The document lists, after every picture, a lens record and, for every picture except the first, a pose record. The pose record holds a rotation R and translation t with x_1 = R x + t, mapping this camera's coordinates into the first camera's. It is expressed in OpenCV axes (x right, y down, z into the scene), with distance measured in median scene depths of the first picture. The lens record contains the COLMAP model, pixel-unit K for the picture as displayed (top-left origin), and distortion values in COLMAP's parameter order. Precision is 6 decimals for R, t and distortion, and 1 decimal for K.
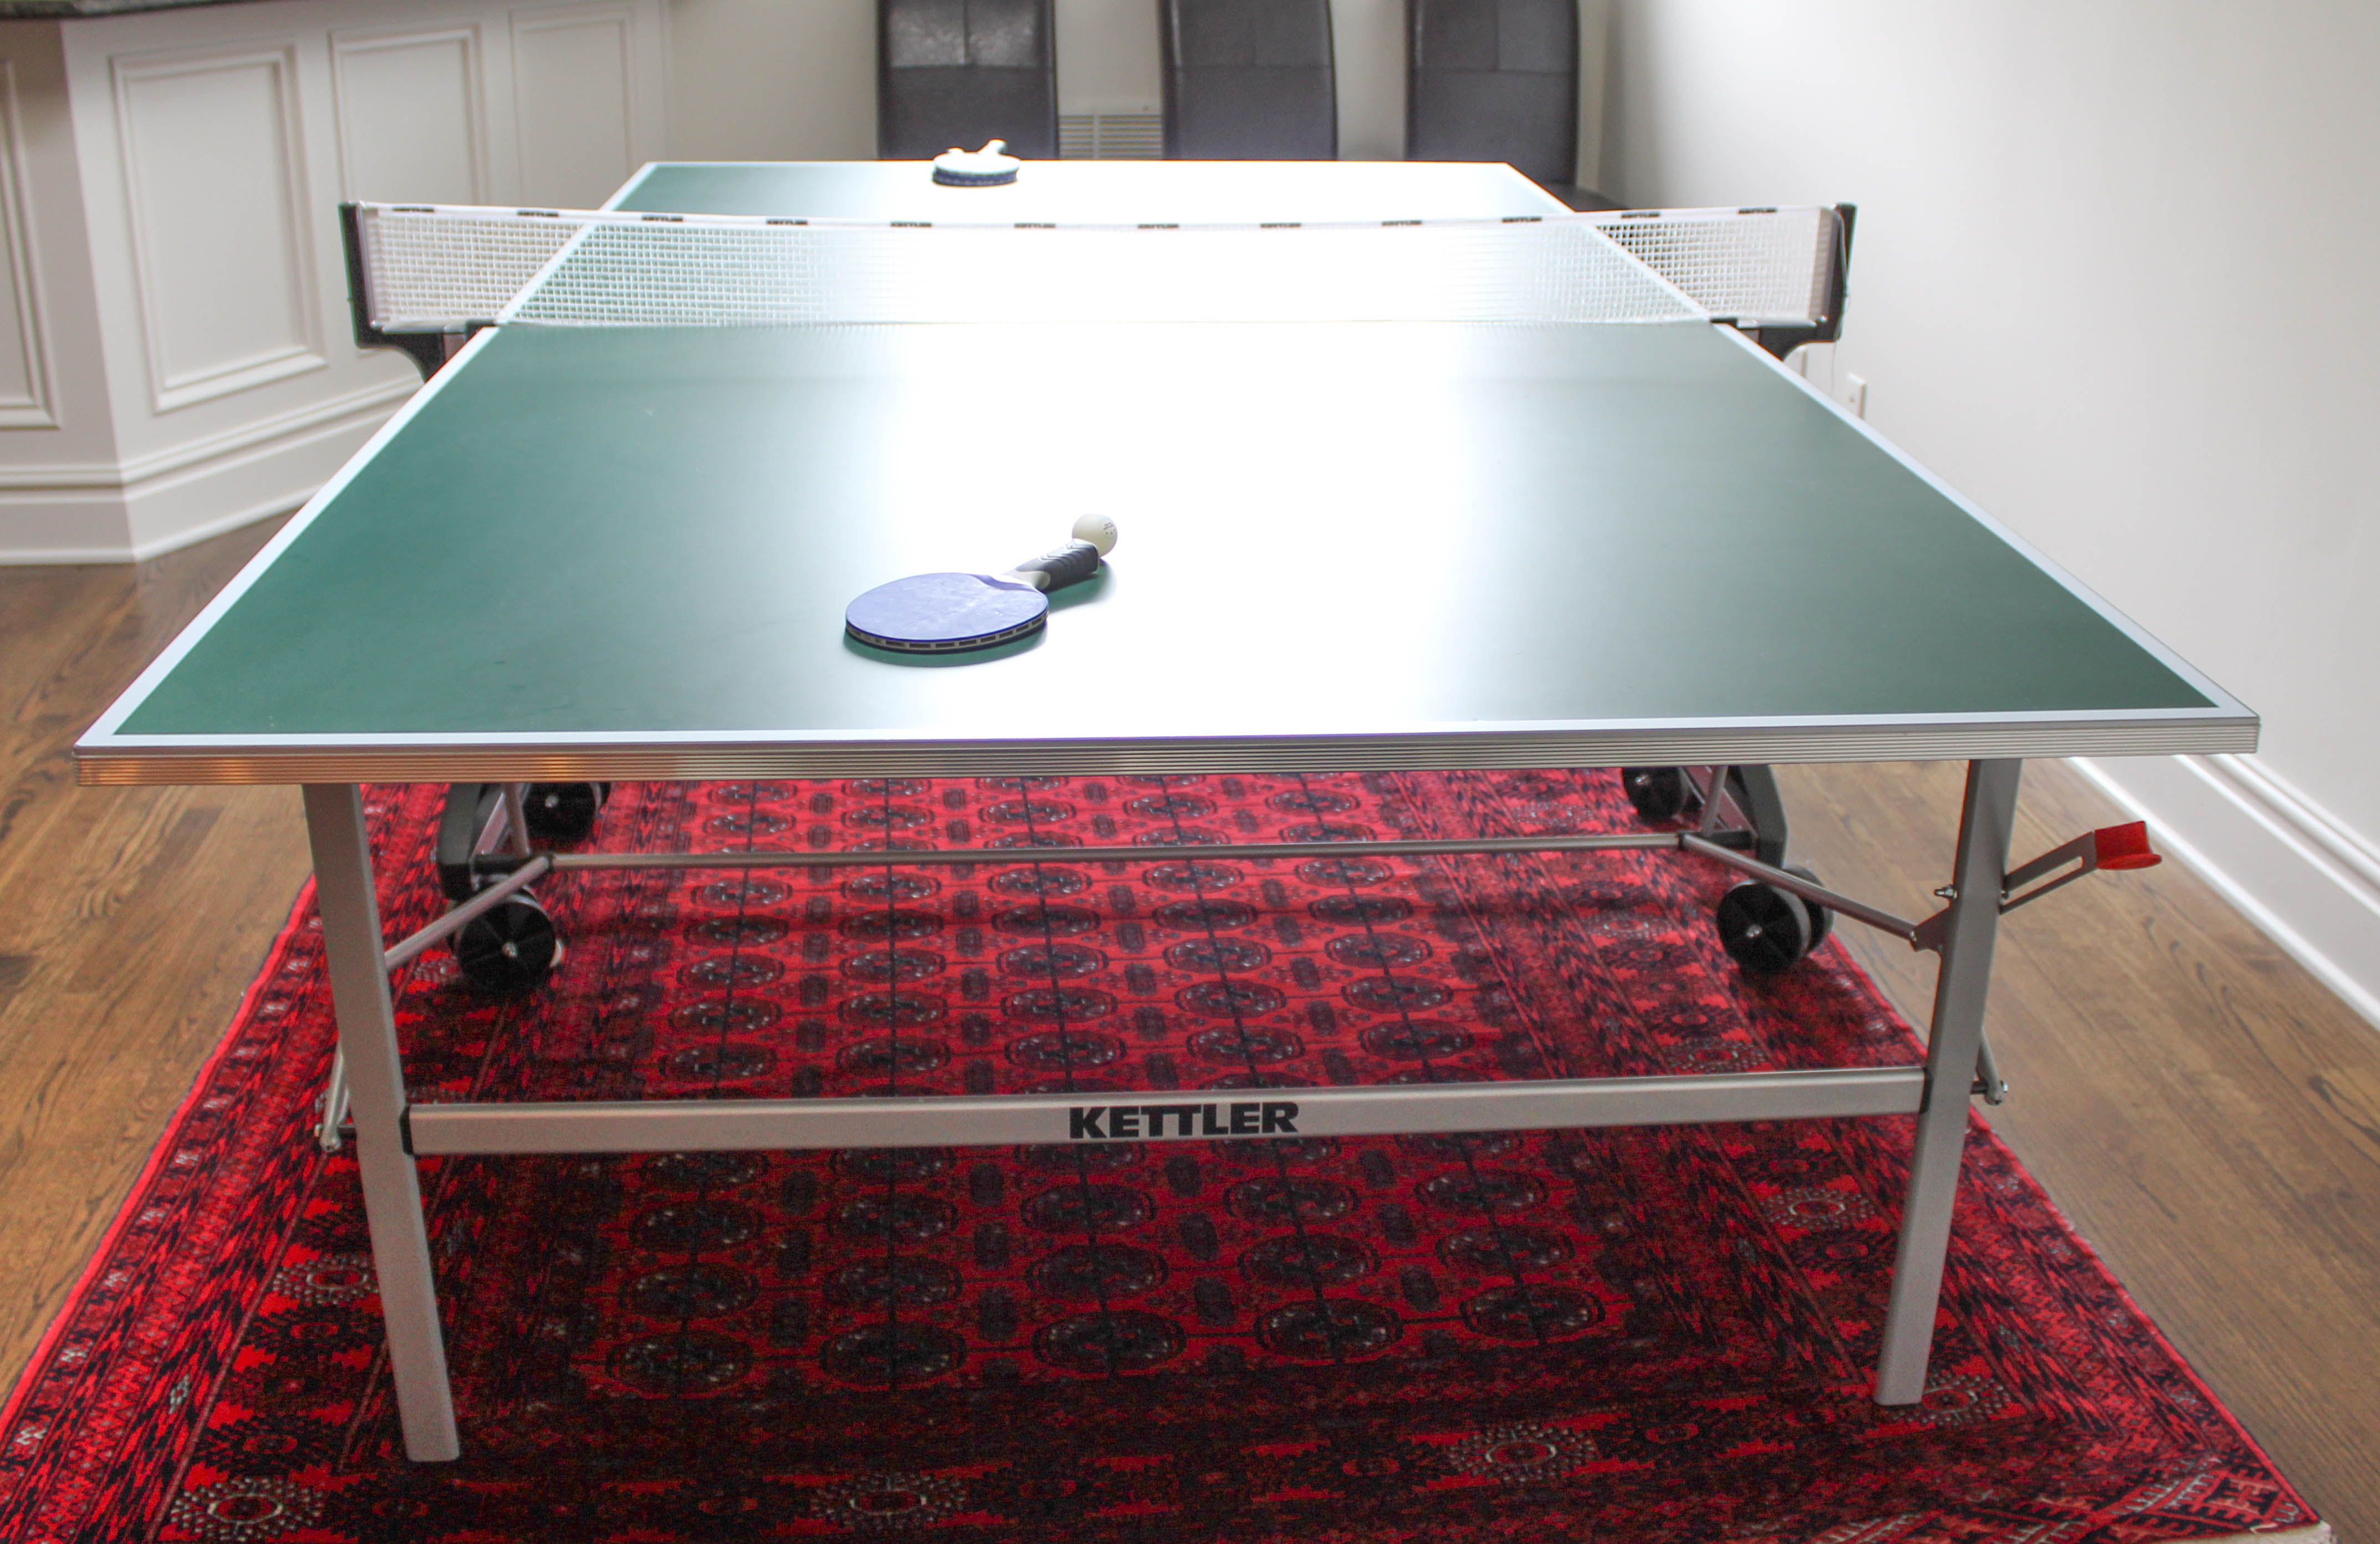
lens RADIAL K [[2372.0, 0, 1232.0], [0, 2372.0, 673.9], [0, 0, 1]] dist [-0.114736, 0.027664]
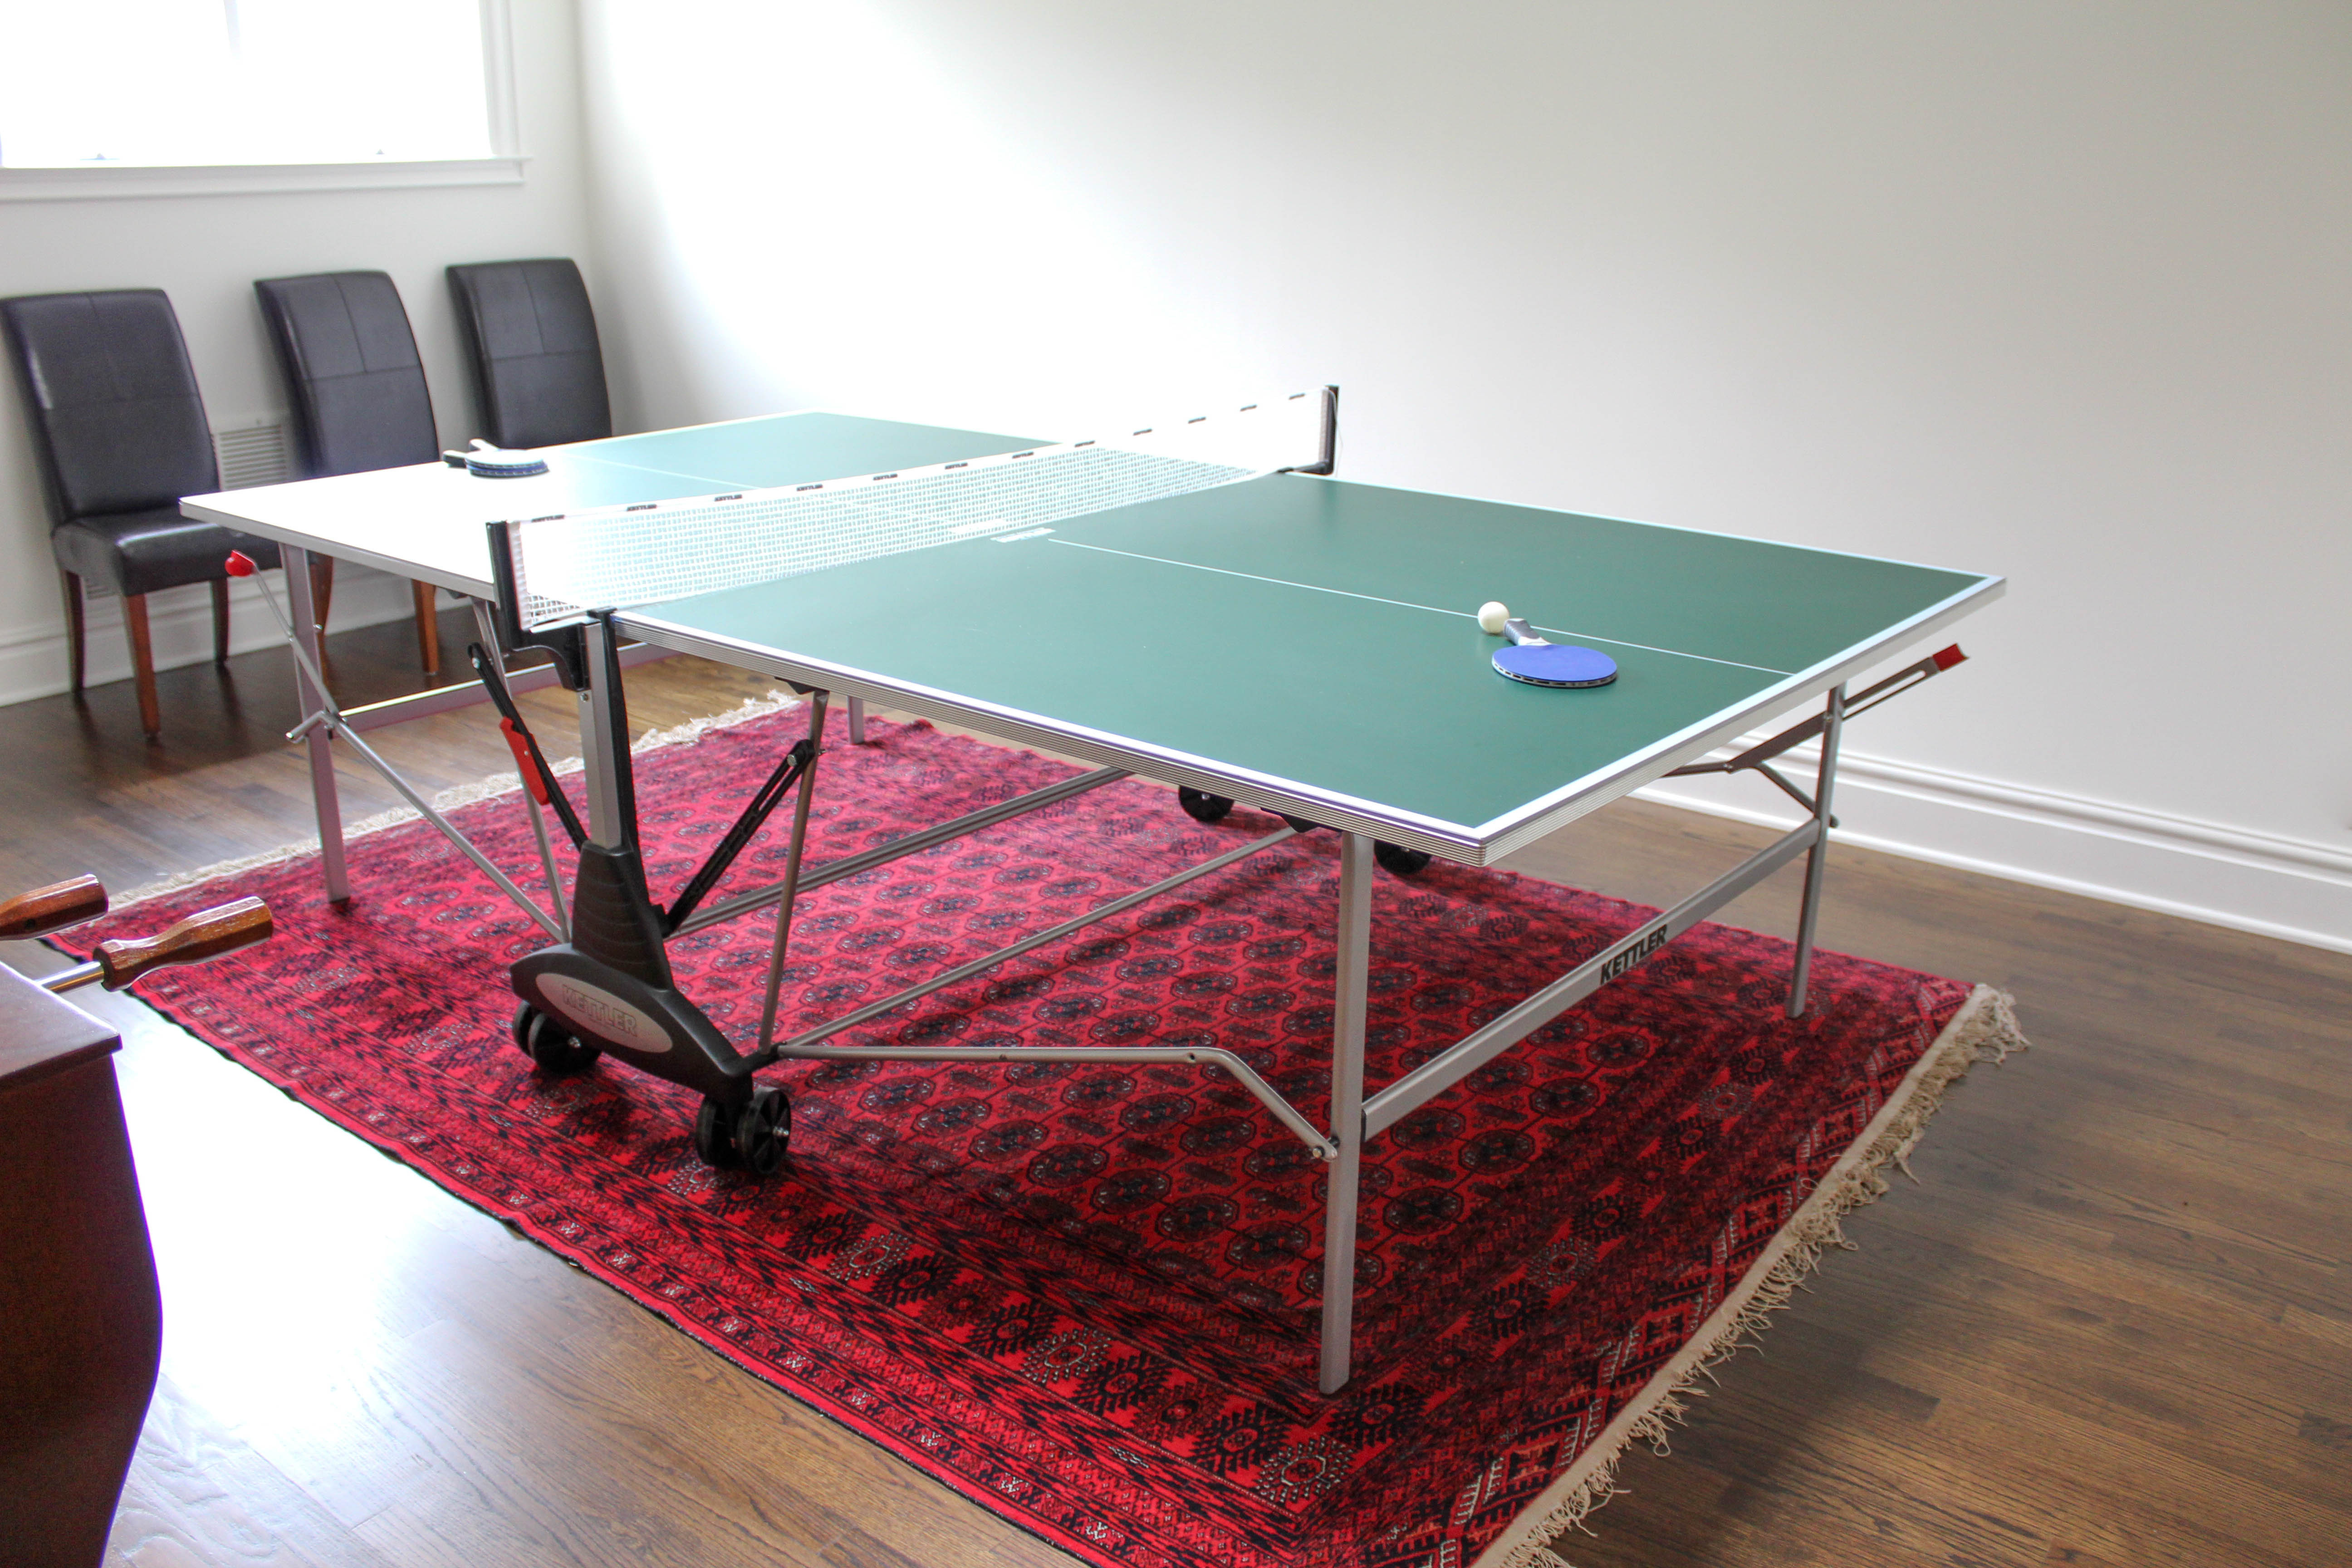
lens RADIAL K [[1929.4, 0, 1176.0], [0, 1929.4, 784.0], [0, 0, 1]] dist [-0.139023, 0.094576]
pose [[0.711333, -0.238640, 0.661102, -0.748348], [0.250510, 0.964905, 0.078761, -0.072758], [-0.656696, 0.109588, 0.746150, 0.148672]]
